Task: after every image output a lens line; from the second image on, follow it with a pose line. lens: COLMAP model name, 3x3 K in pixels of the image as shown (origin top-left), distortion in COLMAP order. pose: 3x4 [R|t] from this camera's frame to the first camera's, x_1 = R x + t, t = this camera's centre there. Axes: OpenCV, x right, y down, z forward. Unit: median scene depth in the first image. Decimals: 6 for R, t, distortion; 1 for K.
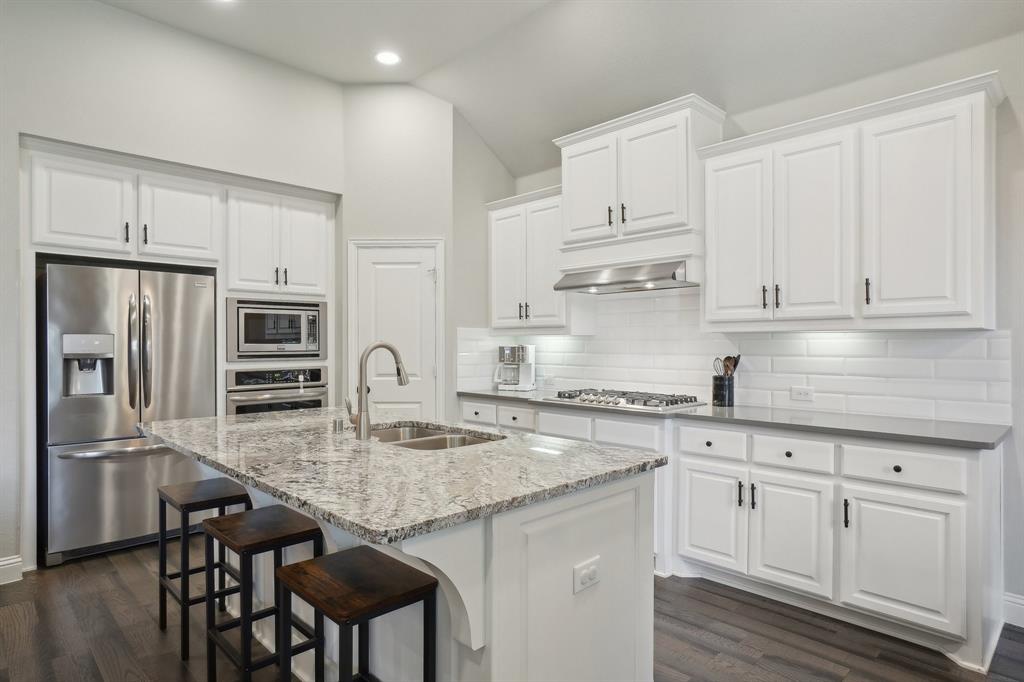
lens RADIAL K [[573.8, 0, 510.6], [0, 573.8, 344.9], [0, 0, 1]] dist [0.001567, 0.000450]
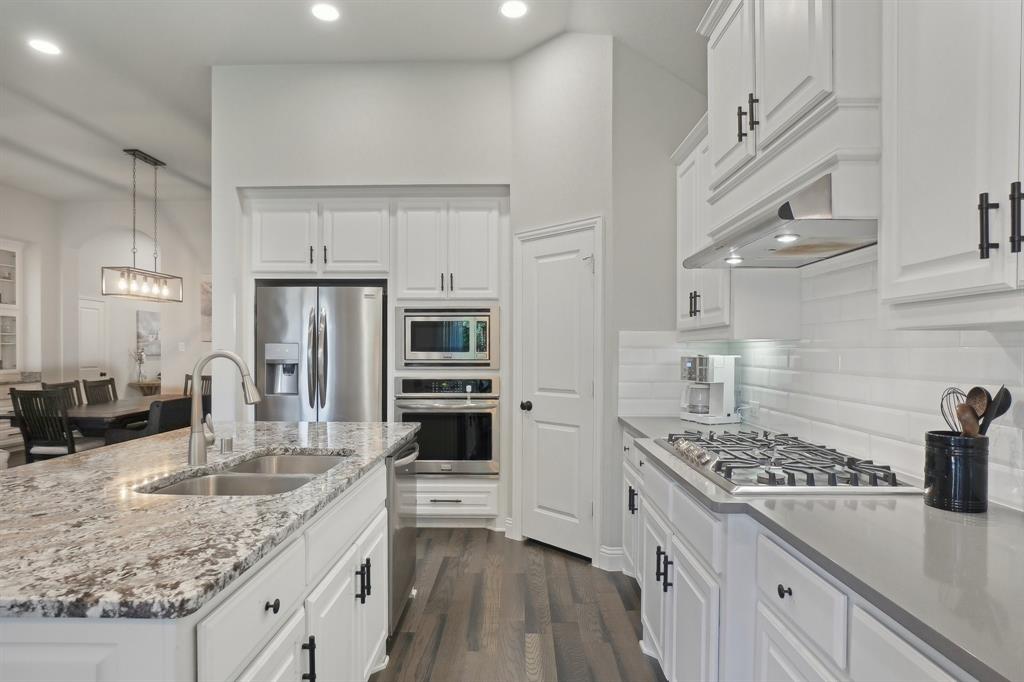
lens RADIAL K [[574.5, 0, 509.7], [0, 574.5, 348.7], [0, 0, 1]] dist [-0.002534, 0.000042]
pose [[0.700045, -0.000399, -0.714099, 0.379222], [-0.005044, 0.999972, -0.005503, -0.002717], [0.714081, 0.007454, 0.700023, 0.417719]]
